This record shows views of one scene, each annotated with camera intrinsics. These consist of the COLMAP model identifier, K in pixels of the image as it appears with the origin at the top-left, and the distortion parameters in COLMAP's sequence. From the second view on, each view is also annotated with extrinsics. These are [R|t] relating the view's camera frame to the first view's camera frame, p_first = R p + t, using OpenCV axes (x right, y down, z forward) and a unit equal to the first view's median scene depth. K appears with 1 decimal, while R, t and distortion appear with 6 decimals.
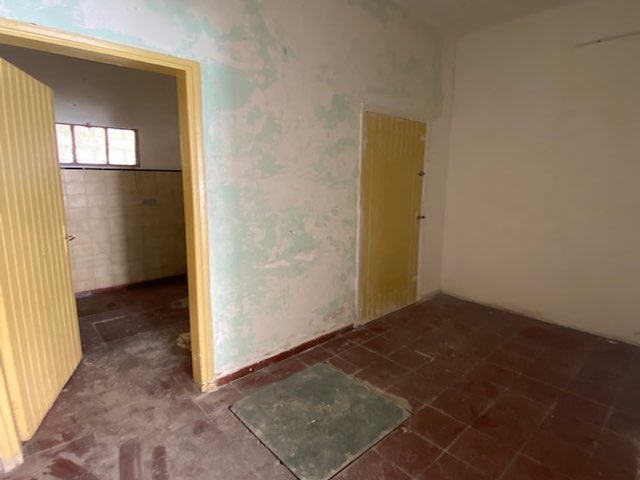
lens RADIAL K [[333.6, 0, 321.9], [0, 333.6, 238.4], [0, 0, 1]] dist [-0.003913, -0.001477]
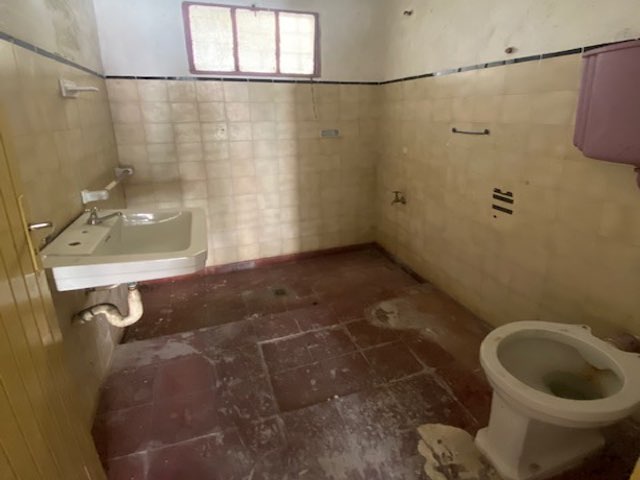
lens RADIAL K [[333.6, 0, 319.1], [0, 333.6, 241.3], [0, 0, 1]] dist [-0.003913, -0.001477]
pose [[0.915054, 0.128430, -0.382337, -0.285843], [-0.050820, 0.977107, 0.206589, -0.039386], [0.400117, -0.169610, 0.900632, 0.397412]]
